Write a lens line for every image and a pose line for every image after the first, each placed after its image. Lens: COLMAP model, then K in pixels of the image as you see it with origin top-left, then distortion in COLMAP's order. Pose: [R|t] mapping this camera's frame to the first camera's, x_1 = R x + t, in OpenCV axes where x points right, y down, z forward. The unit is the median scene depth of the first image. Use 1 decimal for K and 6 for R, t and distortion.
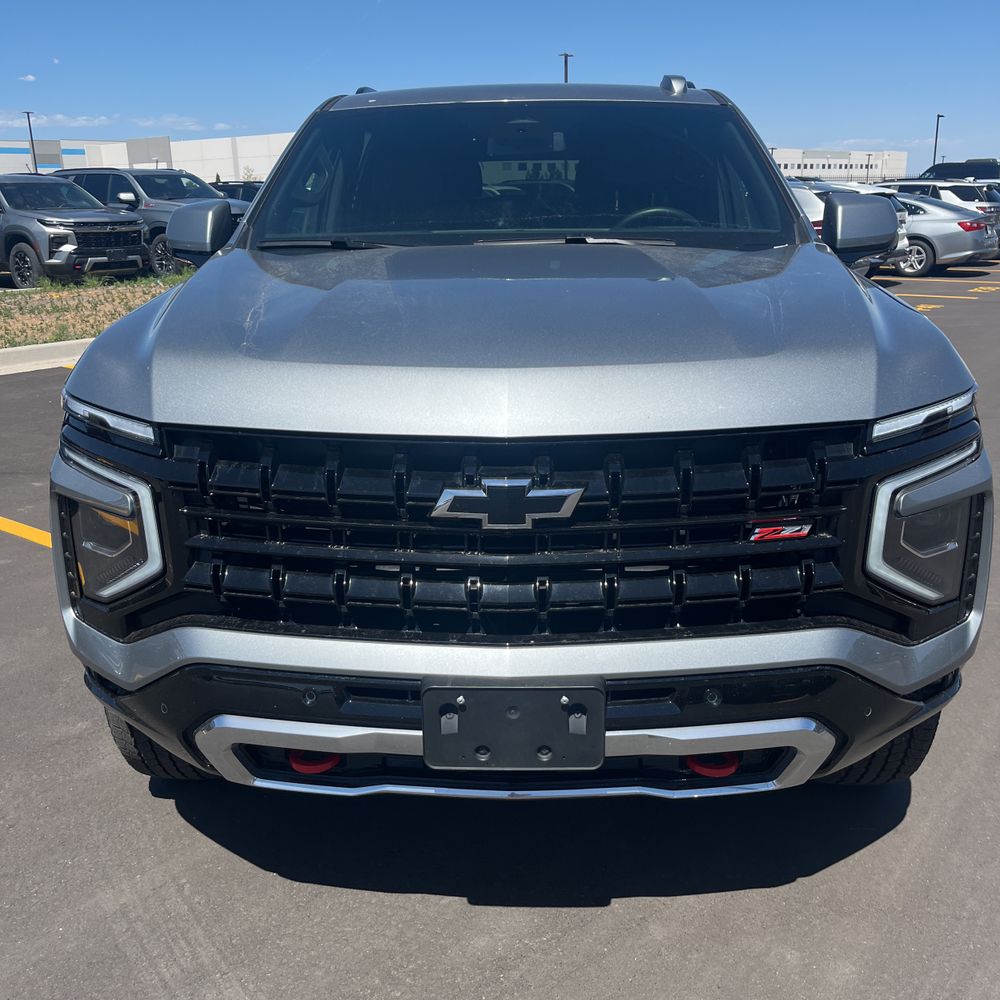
lens RADIAL K [[1009.1, 0, 495.7], [0, 1009.1, 498.8], [0, 0, 1]] dist [0.024782, 0.000000]
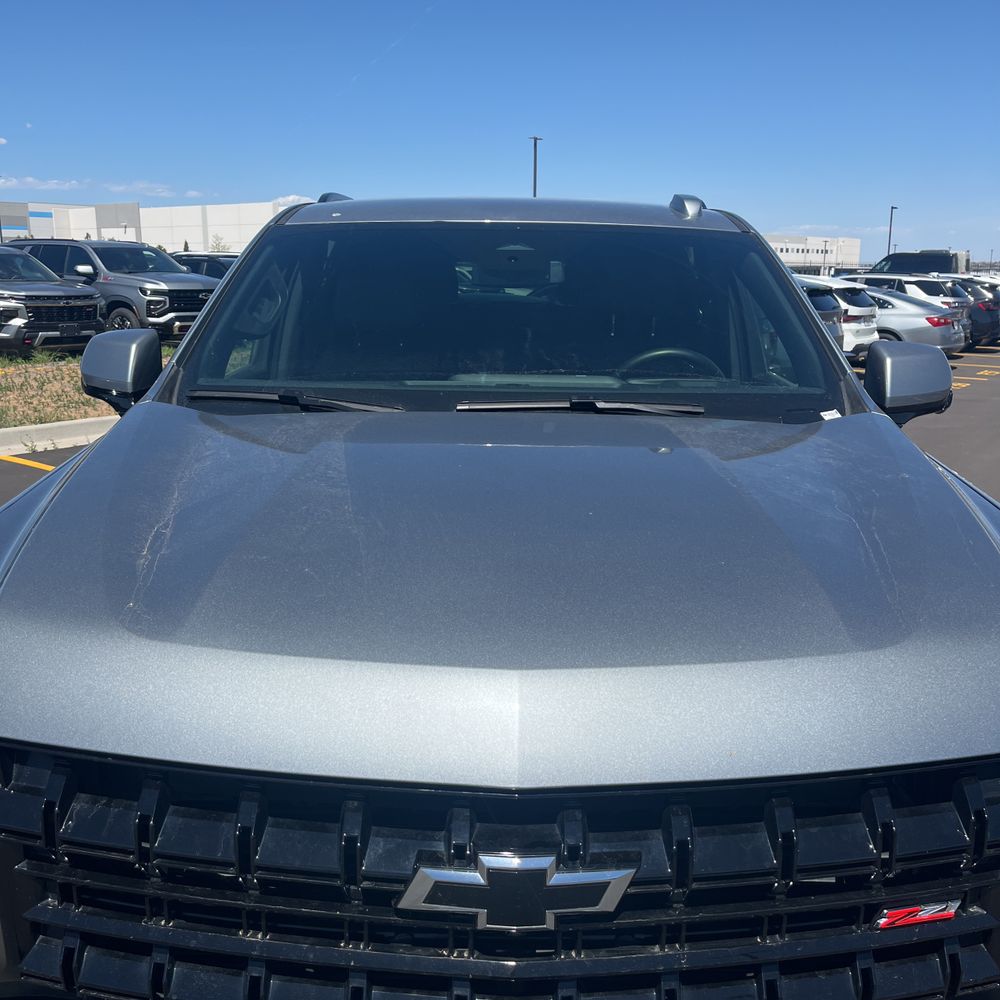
lens RADIAL K [[1009.1, 0, 503.7], [0, 1009.1, 495.0], [0, 0, 1]] dist [0.024782, 0.000000]
pose [[0.998871, 0.018118, 0.043921, -0.016371], [-0.014960, 0.997350, -0.071199, -0.109944], [-0.045095, 0.070462, 0.996495, 0.180421]]
